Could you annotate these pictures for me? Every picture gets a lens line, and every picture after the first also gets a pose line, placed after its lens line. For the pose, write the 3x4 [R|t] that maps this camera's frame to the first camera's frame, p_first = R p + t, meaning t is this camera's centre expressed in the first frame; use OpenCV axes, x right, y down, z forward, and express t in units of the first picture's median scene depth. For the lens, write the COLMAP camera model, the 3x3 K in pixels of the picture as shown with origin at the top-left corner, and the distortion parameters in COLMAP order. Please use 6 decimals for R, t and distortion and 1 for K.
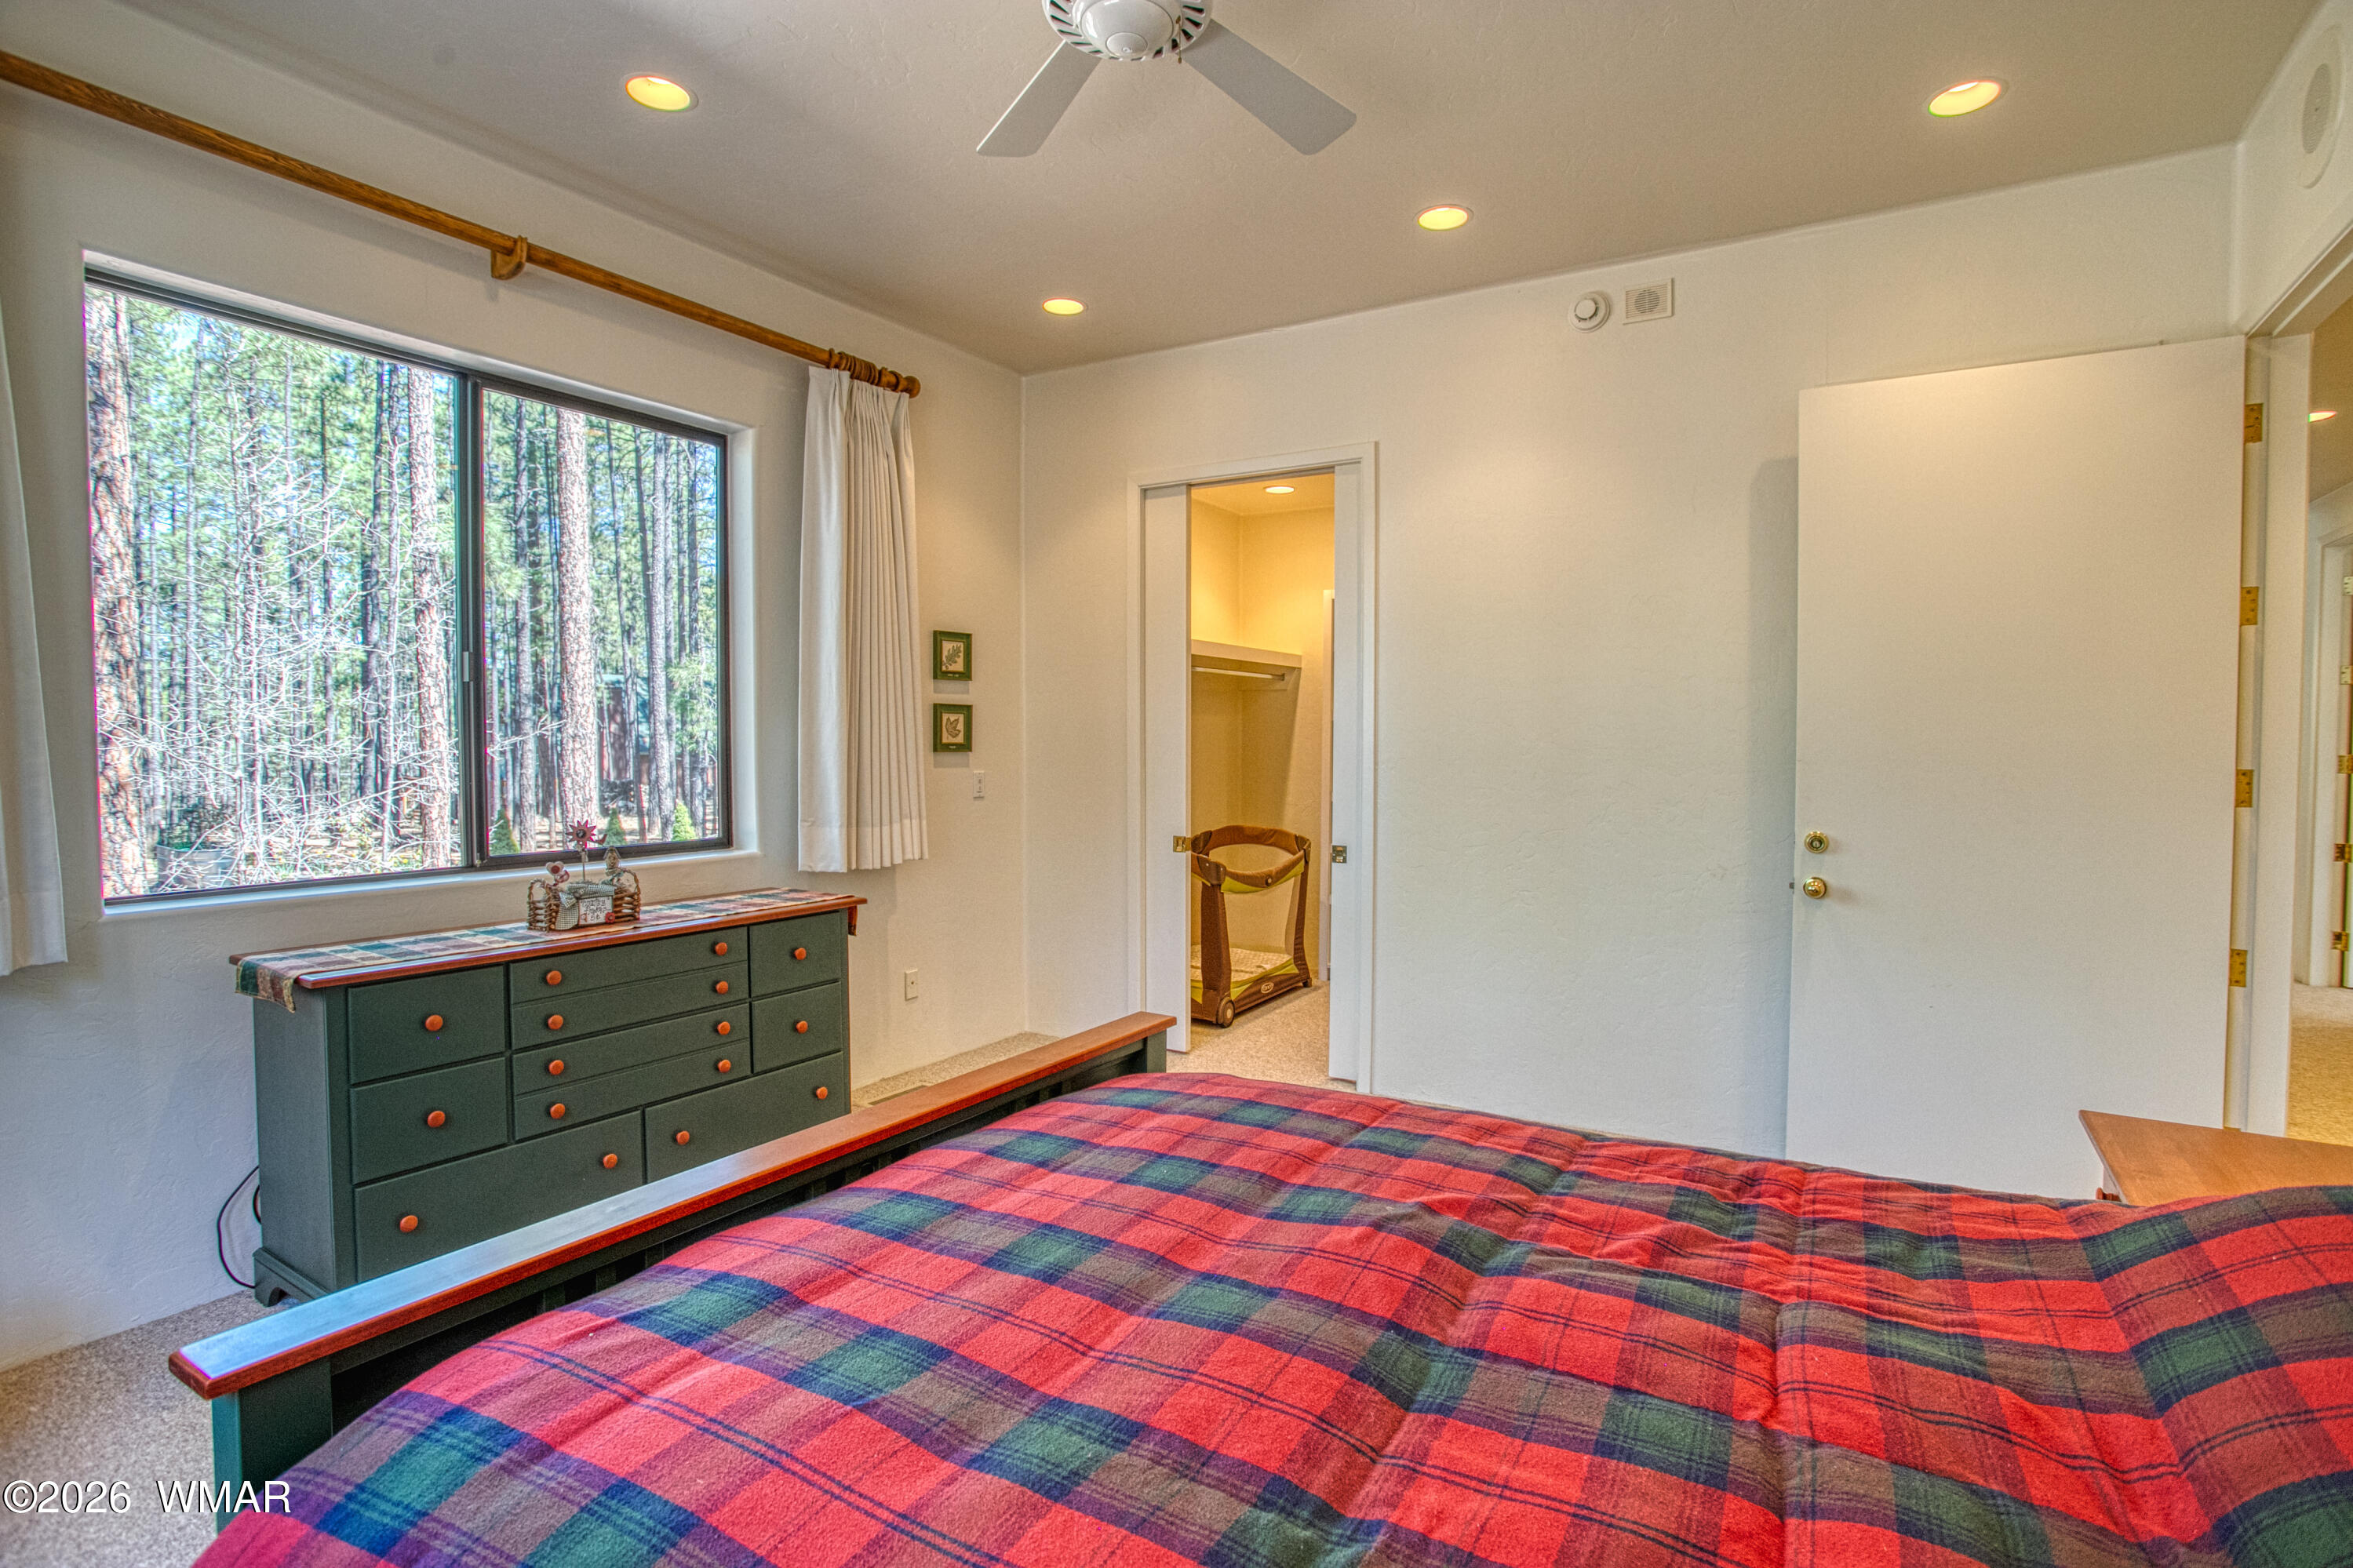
lens RADIAL K [[1161.5, 0, 1189.7], [0, 1161.5, 778.4], [0, 0, 1]] dist [-0.075801, 0.035239]
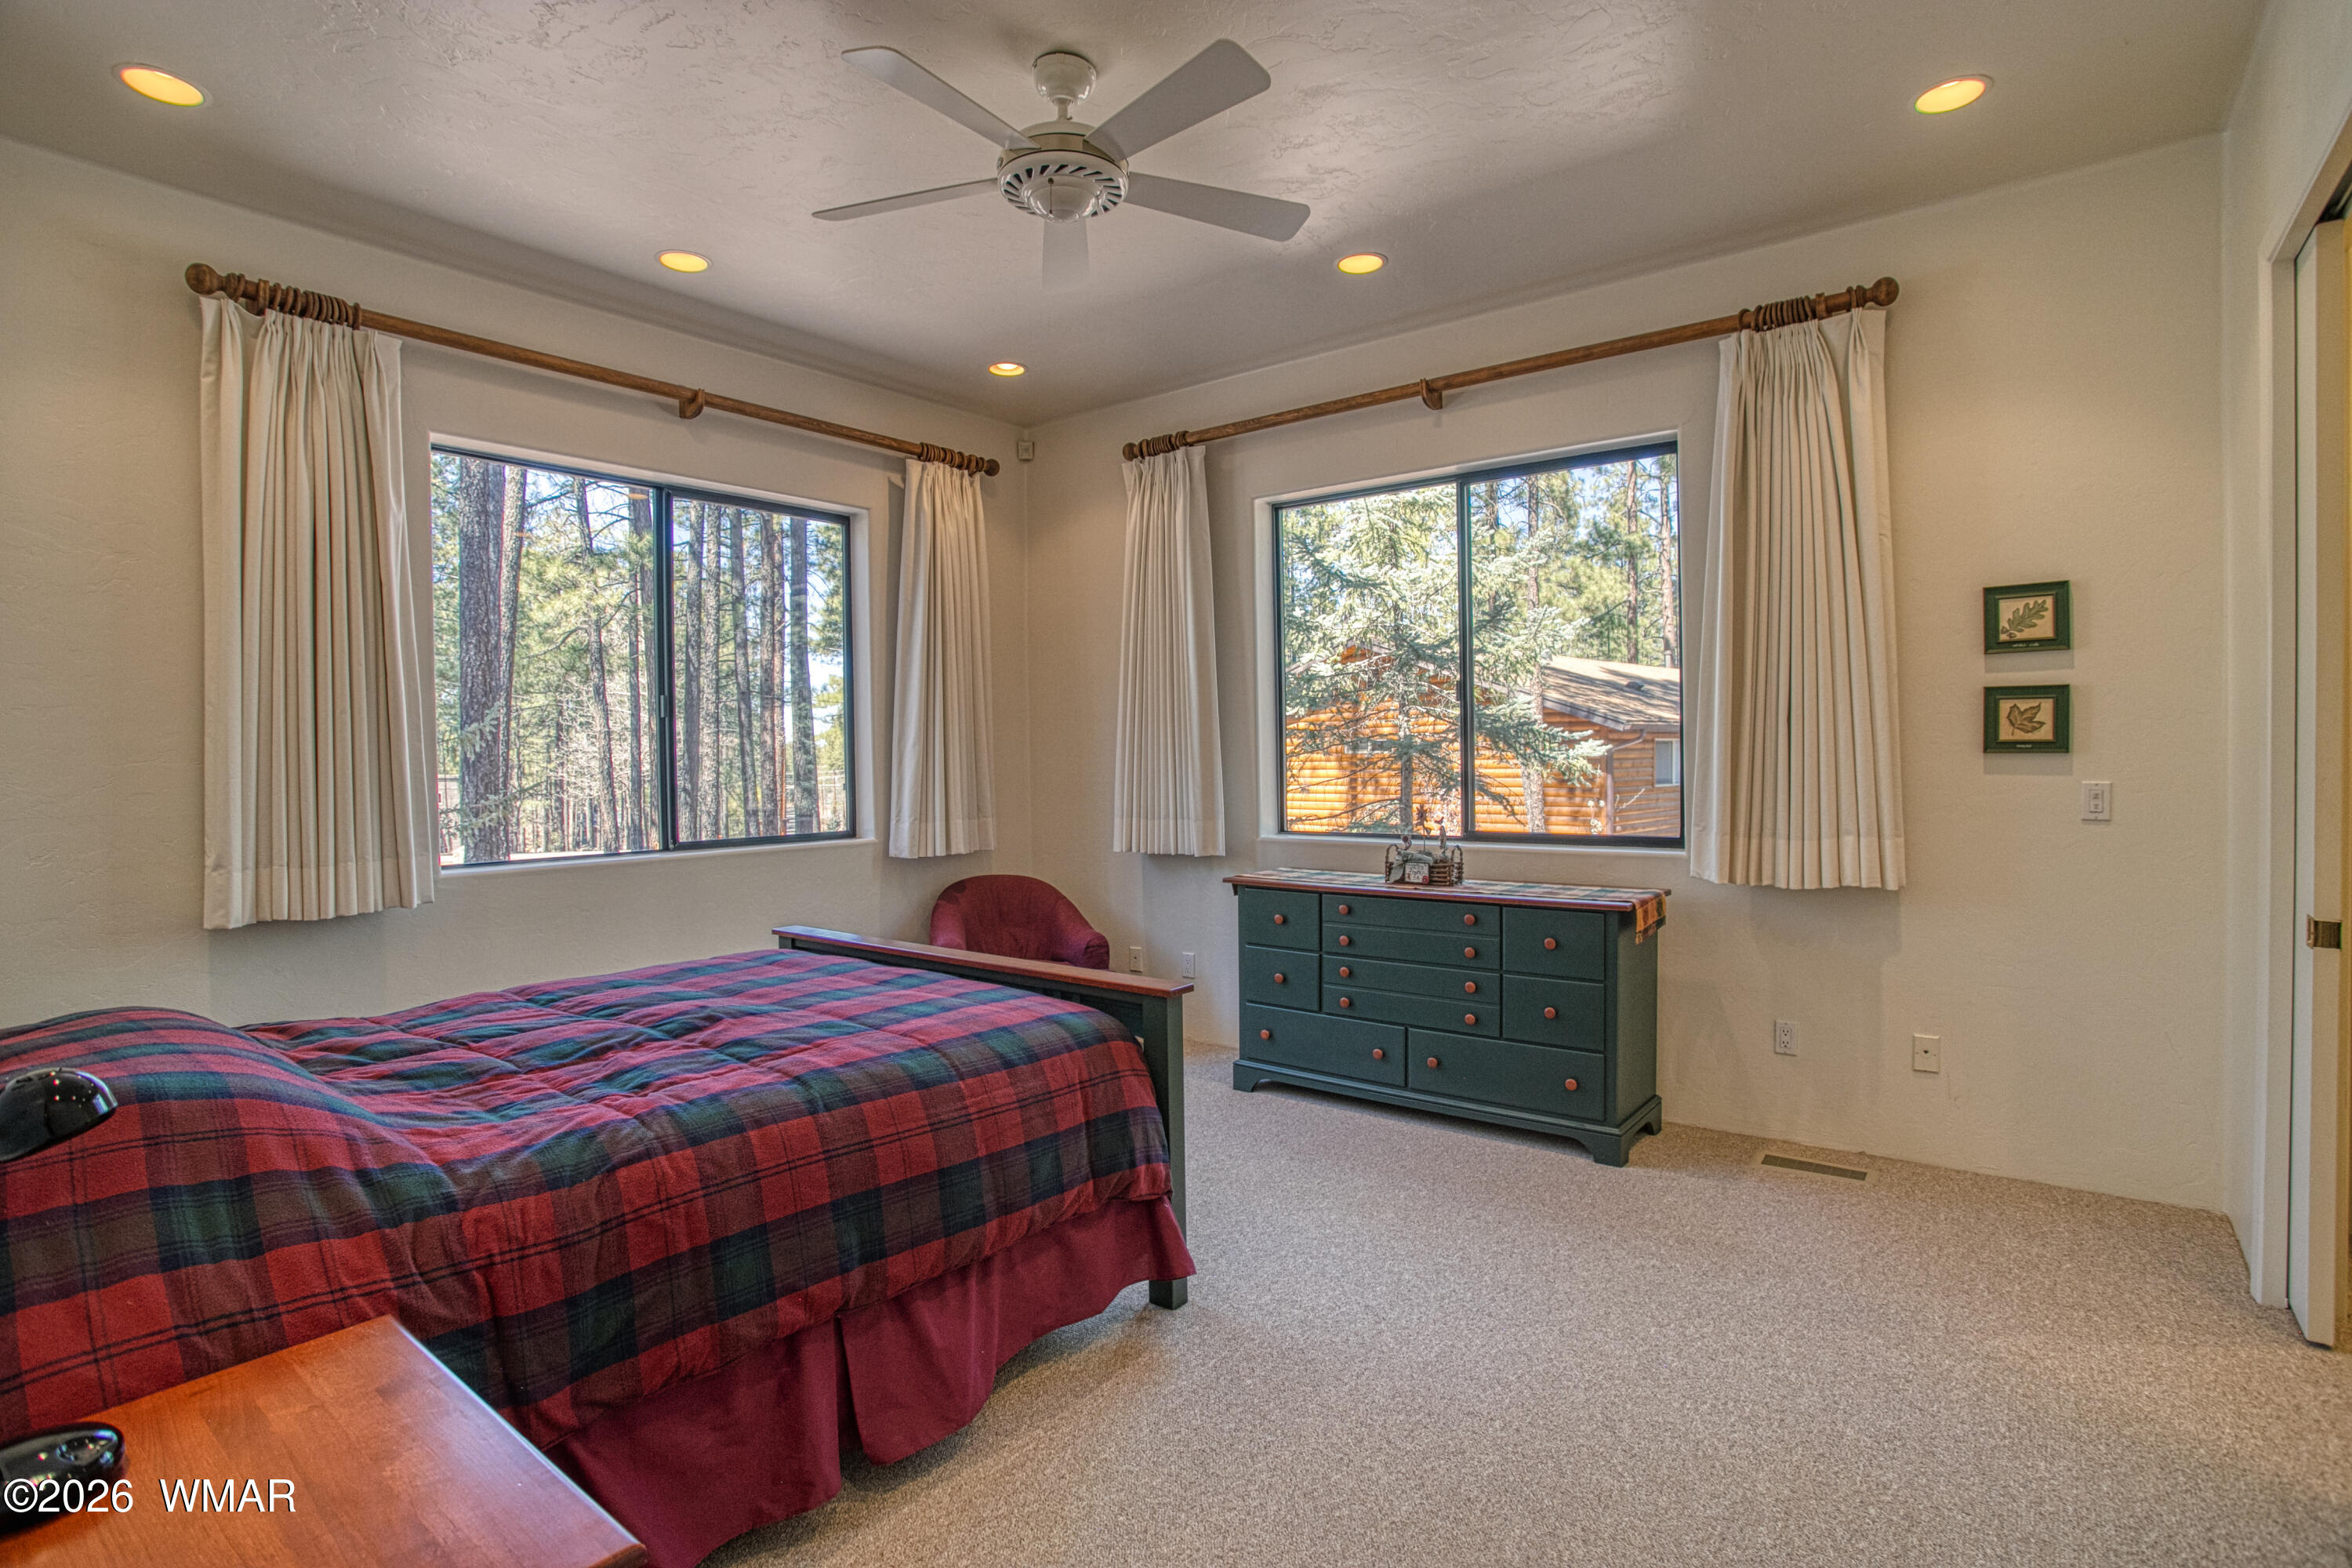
lens RADIAL K [[1161.2, 0, 1189.2], [0, 1161.2, 778.4], [0, 0, 1]] dist [-0.075801, 0.035239]
pose [[-0.118241, 0.024170, -0.992691, 0.551510], [-0.020763, 0.999425, 0.026807, -0.015195], [0.992768, 0.023781, -0.117672, 0.580374]]
